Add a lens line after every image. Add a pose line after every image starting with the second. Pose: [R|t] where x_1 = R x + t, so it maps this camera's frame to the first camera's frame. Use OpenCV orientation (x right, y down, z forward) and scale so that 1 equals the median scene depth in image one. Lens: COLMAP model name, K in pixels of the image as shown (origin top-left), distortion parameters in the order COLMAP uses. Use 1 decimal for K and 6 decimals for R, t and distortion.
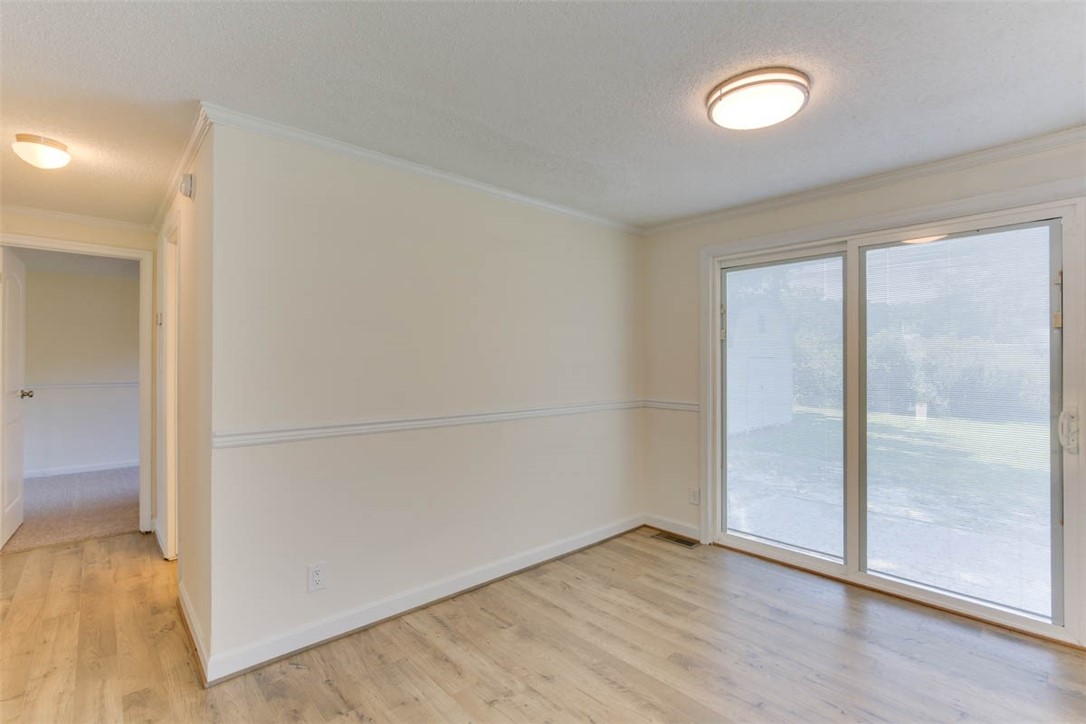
lens RADIAL K [[498.9, 0, 546.3], [0, 498.9, 356.0], [0, 0, 1]] dist [-0.019541, 0.007411]
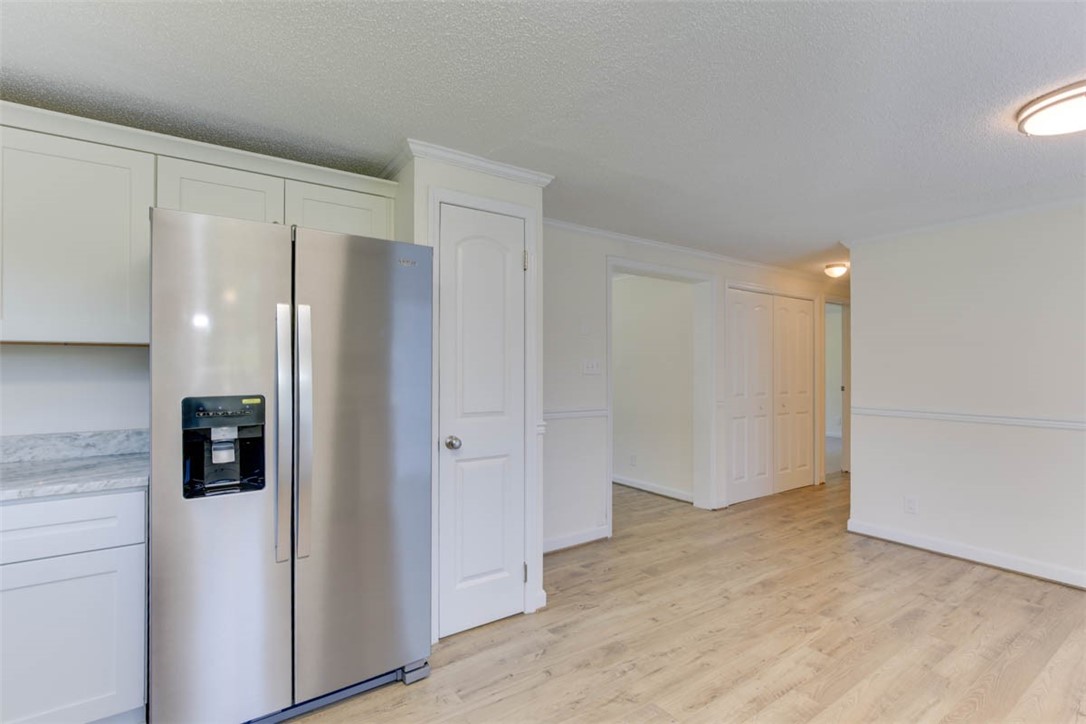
lens RADIAL K [[498.9, 0, 538.0], [0, 498.9, 369.2], [0, 0, 1]] dist [-0.019541, 0.007411]
pose [[-0.151734, -0.003096, -0.988417, 1.047058], [0.008414, 0.999955, -0.004424, 0.003939], [0.988386, -0.008988, -0.151701, 0.046624]]
